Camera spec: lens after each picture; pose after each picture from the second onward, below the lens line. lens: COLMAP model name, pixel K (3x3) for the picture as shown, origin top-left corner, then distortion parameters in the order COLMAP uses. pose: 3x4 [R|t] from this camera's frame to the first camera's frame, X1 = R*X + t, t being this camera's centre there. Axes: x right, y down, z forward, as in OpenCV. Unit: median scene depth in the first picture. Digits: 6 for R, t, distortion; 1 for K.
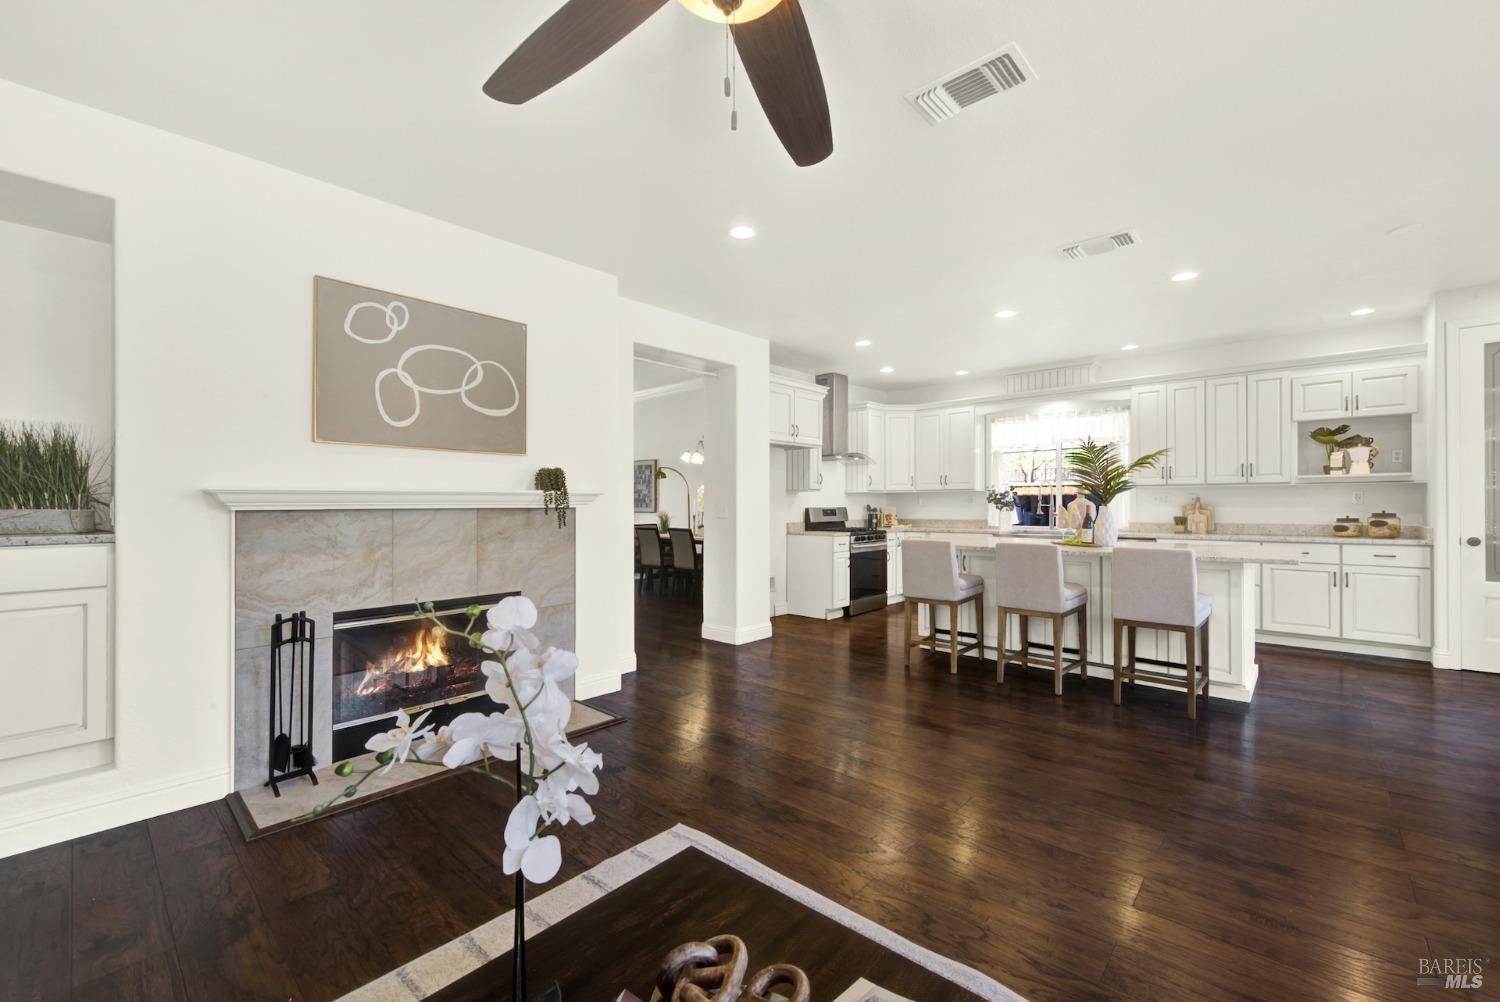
lens RADIAL K [[613.7, 0, 755.3], [0, 613.7, 500.5], [0, 0, 1]] dist [-0.000294, -0.000913]
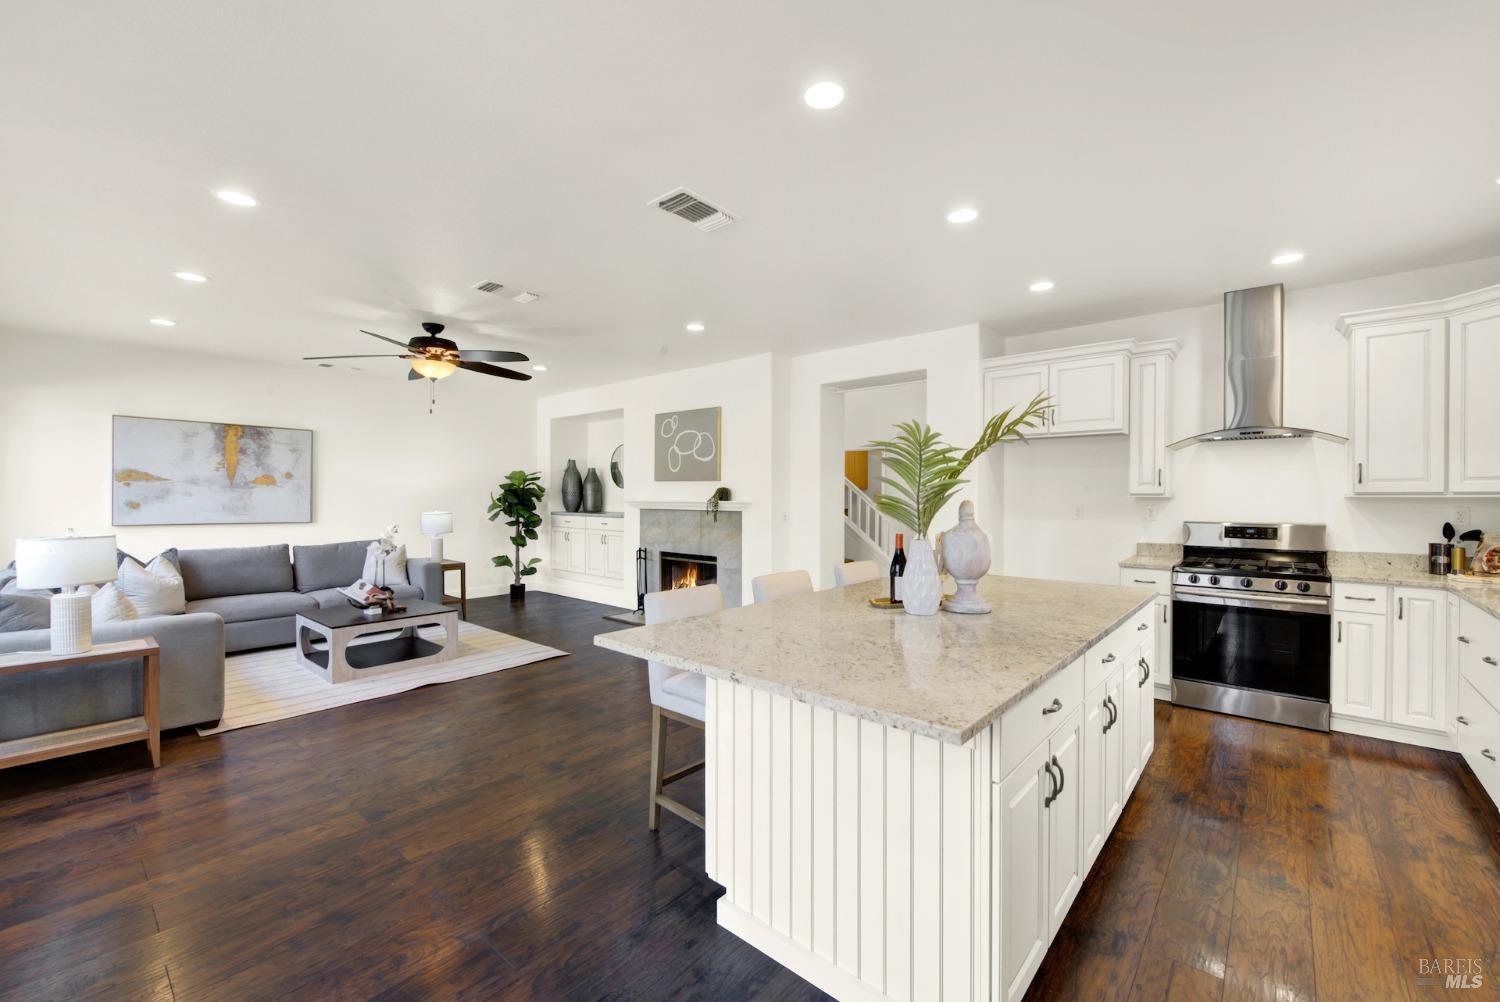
lens RADIAL K [[609.3, 0, 755.0], [0, 609.3, 497.3], [0, 0, 1]] dist [0.000037, -0.000877]
pose [[0.017631, 0.008168, -0.999811, 0.913511], [0.003306, 0.999961, 0.008228, -0.026088], [0.999839, -0.003450, 0.017603, 0.704068]]
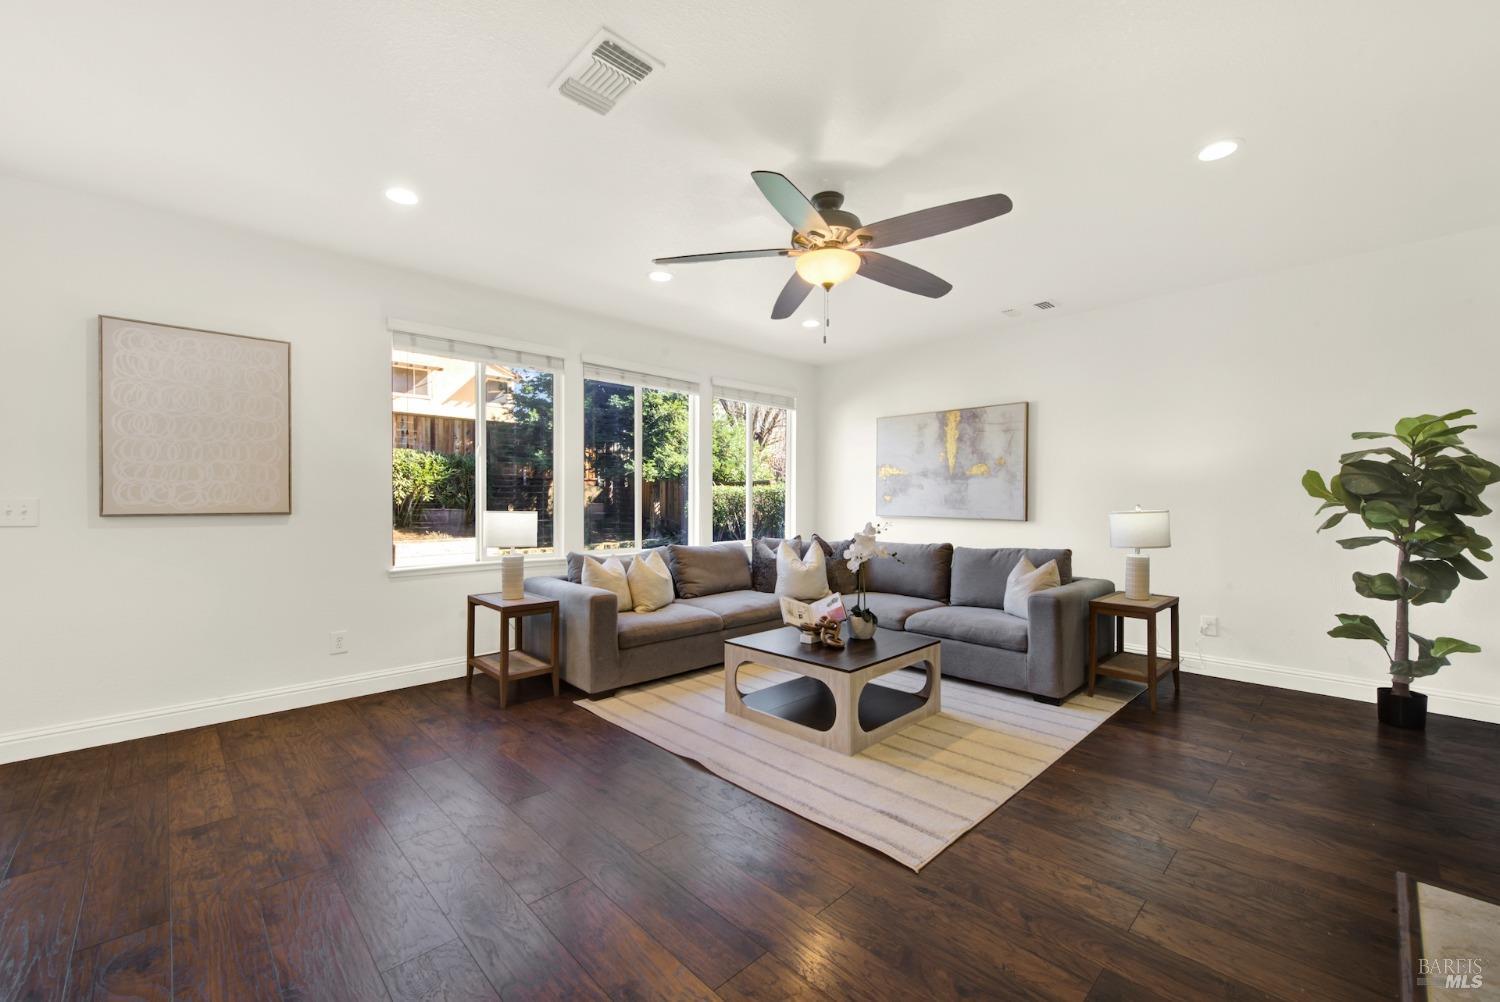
lens RADIAL K [[604.5, 0, 756.1], [0, 604.5, 503.3], [0, 0, 1]] dist [-0.002507, -0.000667]
pose [[-0.998075, 0.004723, 0.061844, 0.022334], [0.004531, 0.999984, -0.003245, 0.005867], [-0.061858, -0.002959, -0.998081, 0.803196]]
